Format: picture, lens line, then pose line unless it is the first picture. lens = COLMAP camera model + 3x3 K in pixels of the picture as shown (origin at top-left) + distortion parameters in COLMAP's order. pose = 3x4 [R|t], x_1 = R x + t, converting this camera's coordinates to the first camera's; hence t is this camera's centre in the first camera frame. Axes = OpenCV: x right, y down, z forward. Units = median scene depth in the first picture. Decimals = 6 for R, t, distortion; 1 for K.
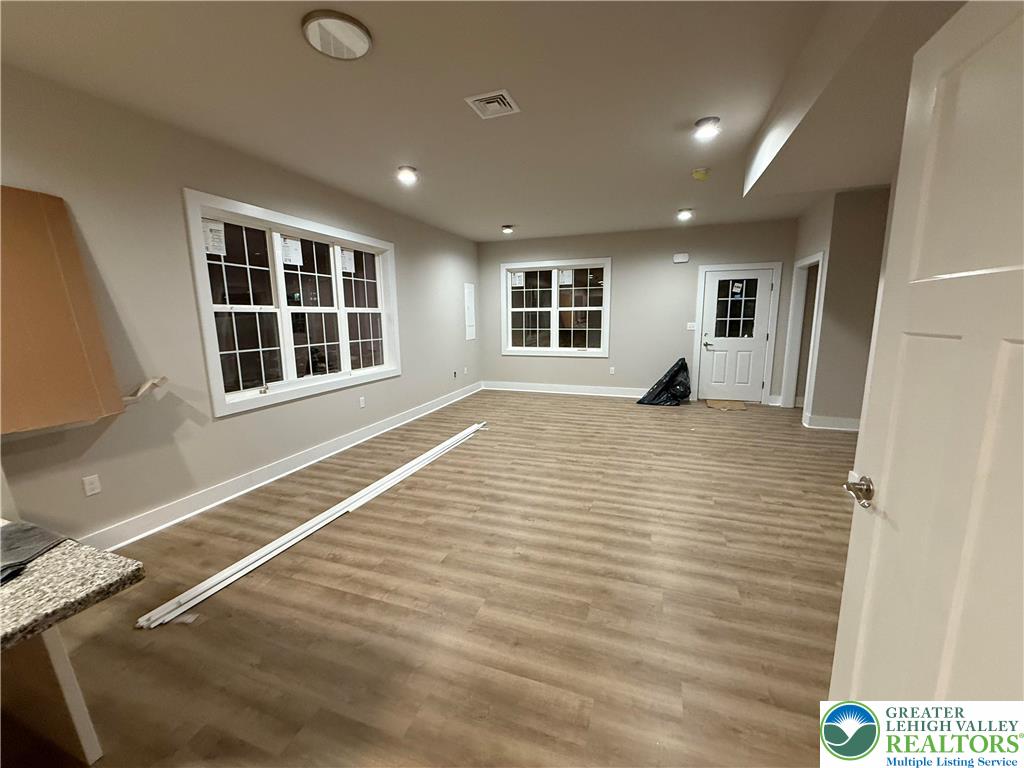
lens RADIAL K [[405.1, 0, 509.4], [0, 405.1, 383.6], [0, 0, 1]] dist [-0.000809, -0.000066]
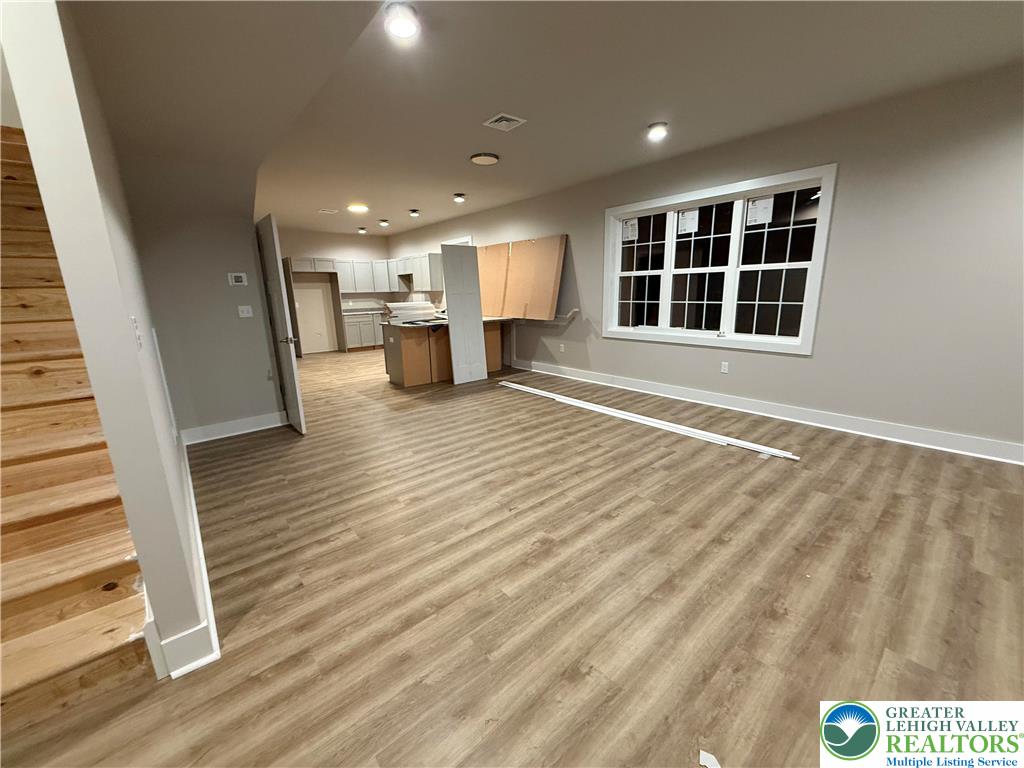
lens RADIAL K [[405.1, 0, 509.4], [0, 405.1, 383.6], [0, 0, 1]] dist [-0.000809, -0.000066]
pose [[-0.500712, 0.219261, -0.837384, 0.879290], [-0.113734, 0.942336, 0.314749, -0.202680], [0.858110, 0.252838, -0.446901, 1.268801]]
